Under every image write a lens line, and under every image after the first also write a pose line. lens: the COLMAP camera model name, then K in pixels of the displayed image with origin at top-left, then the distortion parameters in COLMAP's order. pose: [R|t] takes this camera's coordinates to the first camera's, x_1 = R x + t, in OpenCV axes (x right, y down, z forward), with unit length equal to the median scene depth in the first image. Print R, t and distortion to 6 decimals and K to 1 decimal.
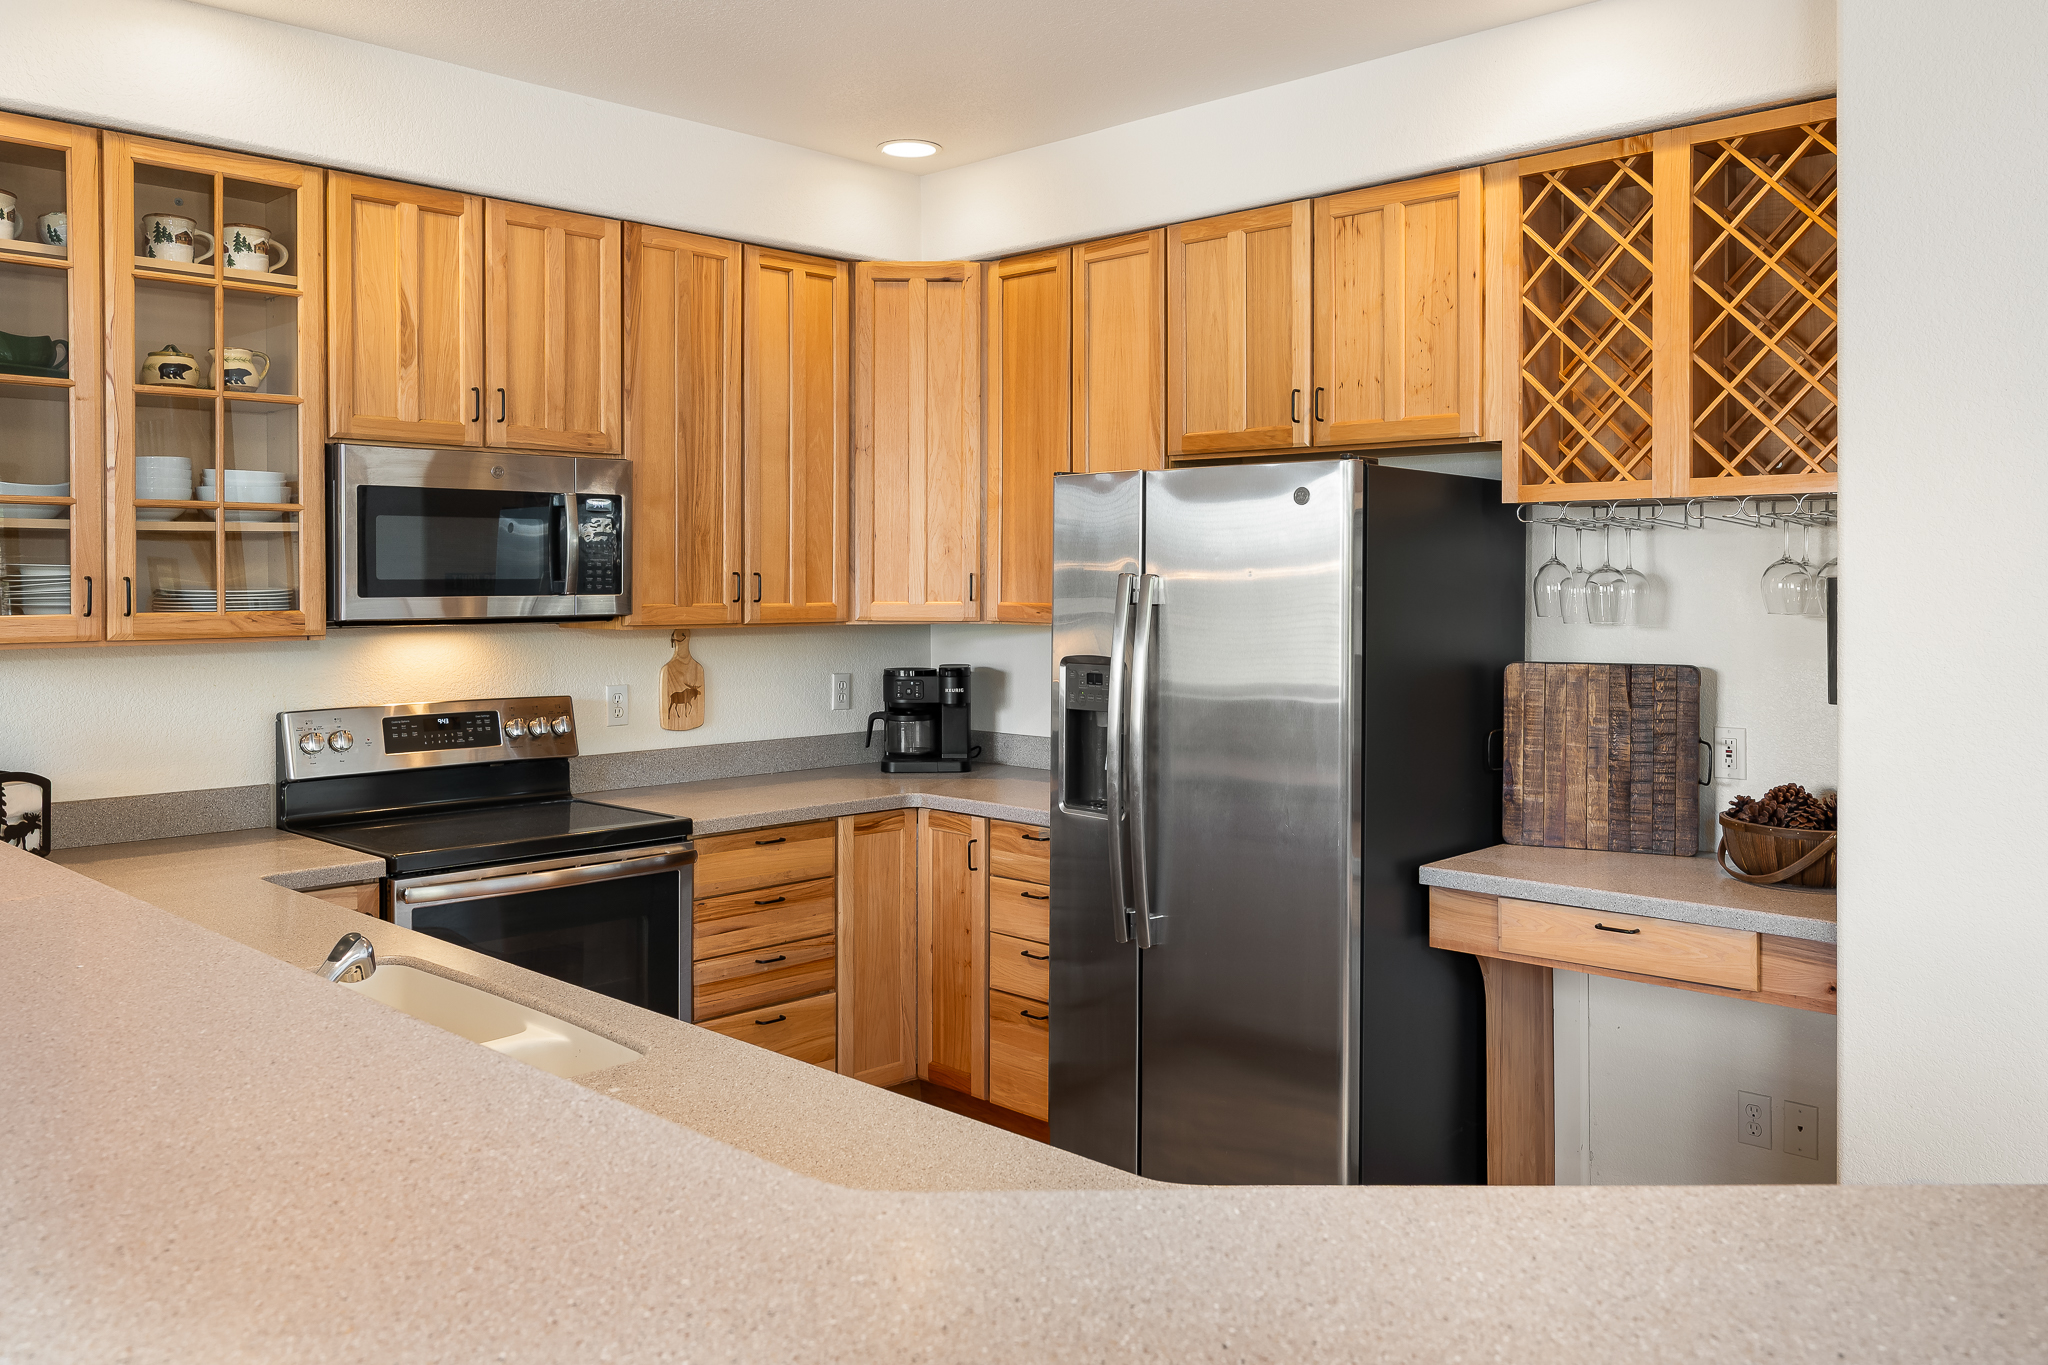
lens RADIAL K [[1613.2, 0, 1022.6], [0, 1613.2, 598.3], [0, 0, 1]] dist [-0.003970, 0.000514]
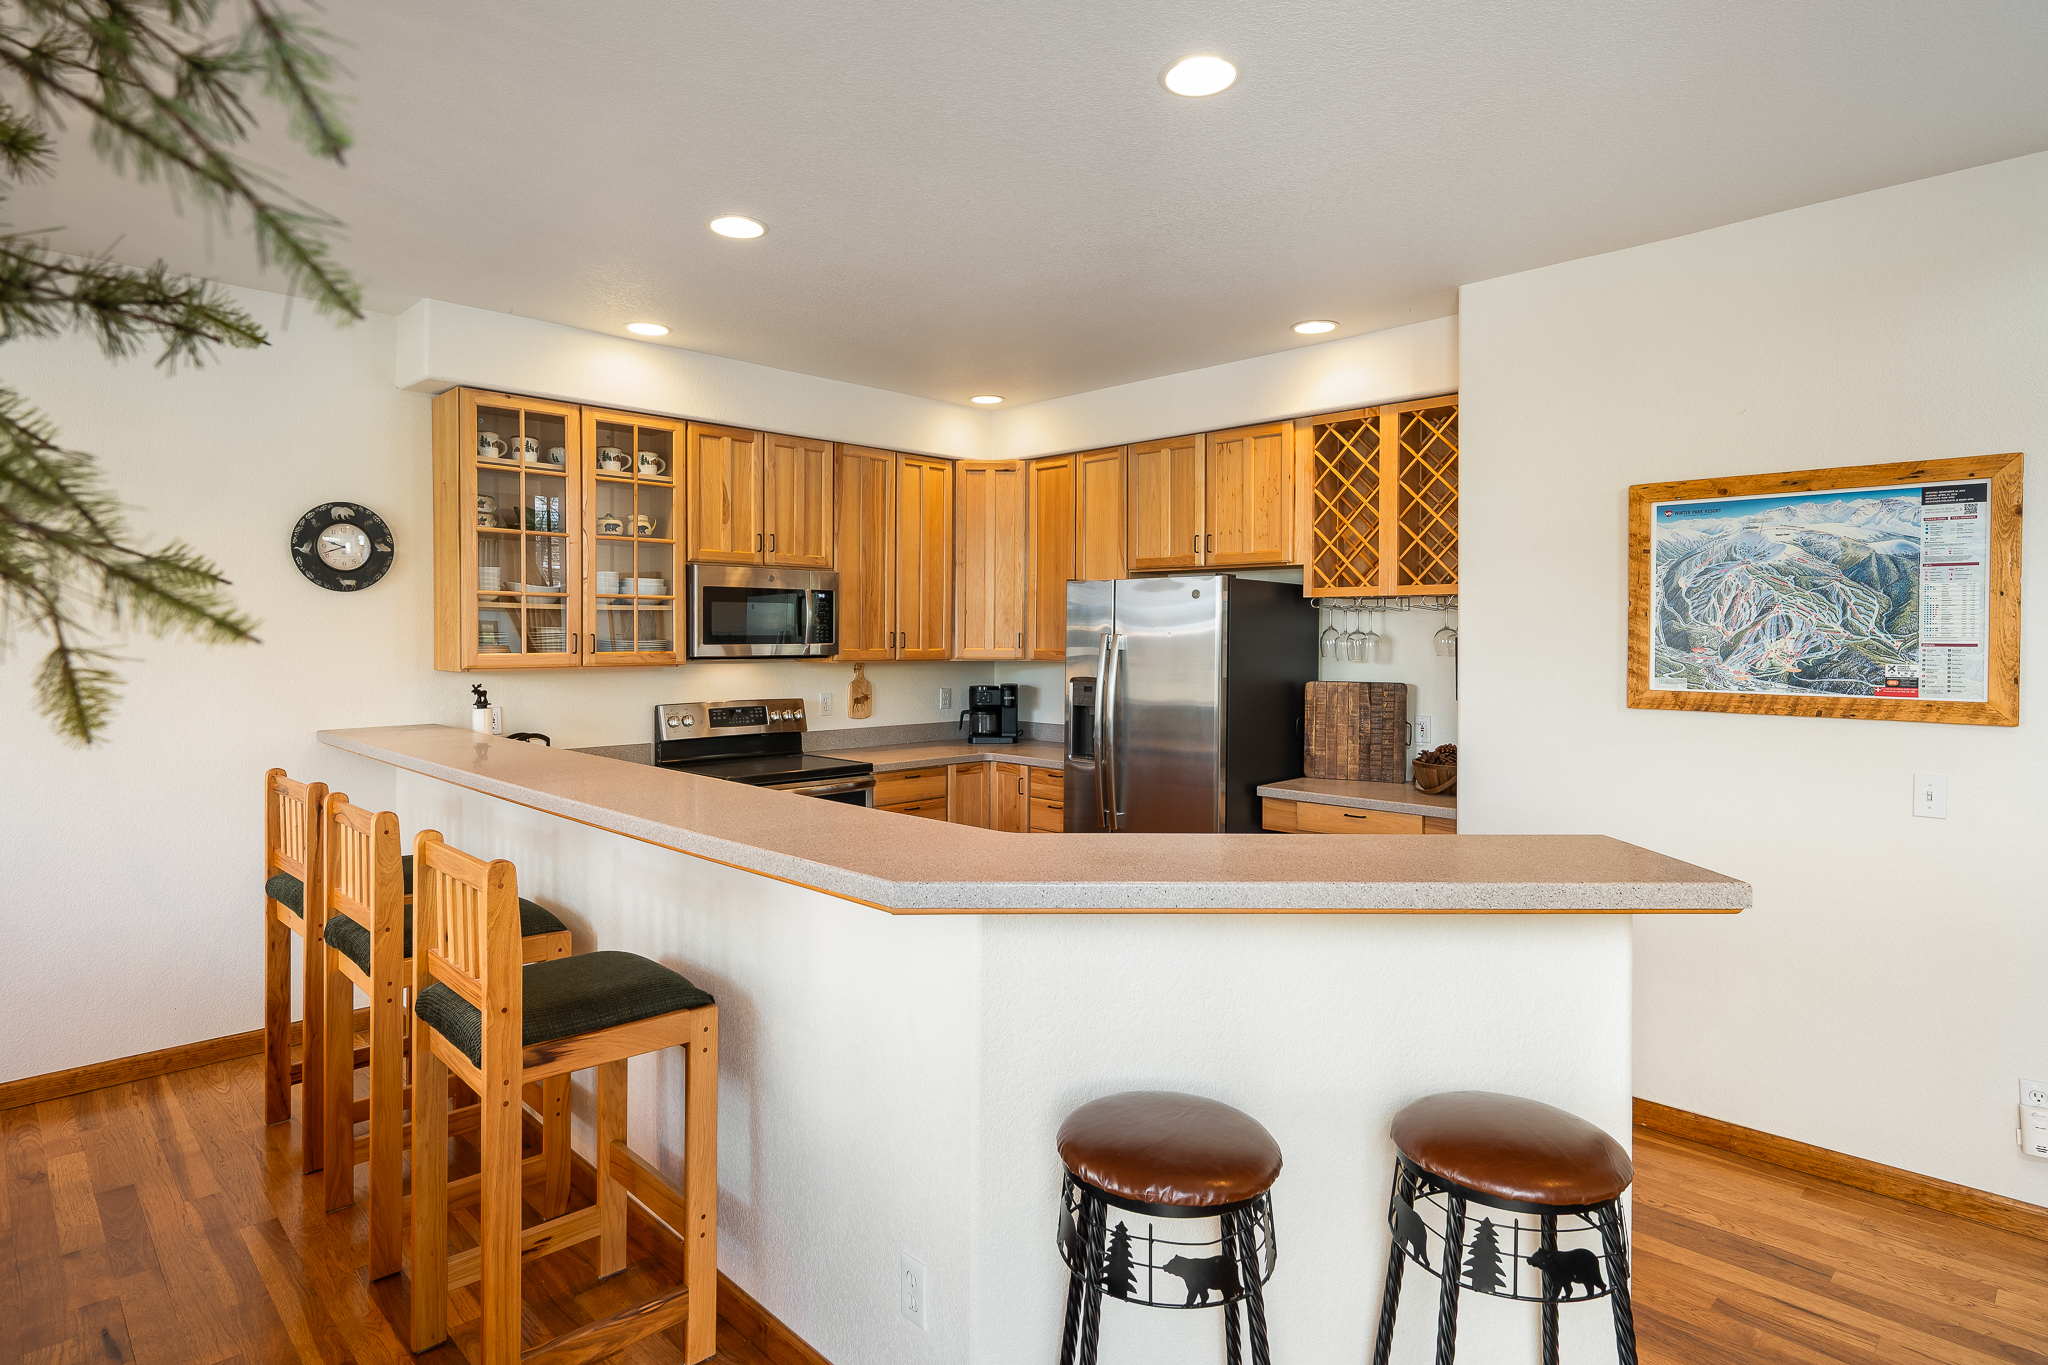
lens RADIAL K [[1077.7, 0, 1014.4], [0, 1077.7, 653.8], [0, 0, 1]] dist [-0.014176, 0.003867]
pose [[0.999790, 0.003891, -0.020106, -0.015853], [-0.003776, 0.999976, 0.005761, 0.001418], [0.020128, -0.005684, 0.999781, -0.254517]]
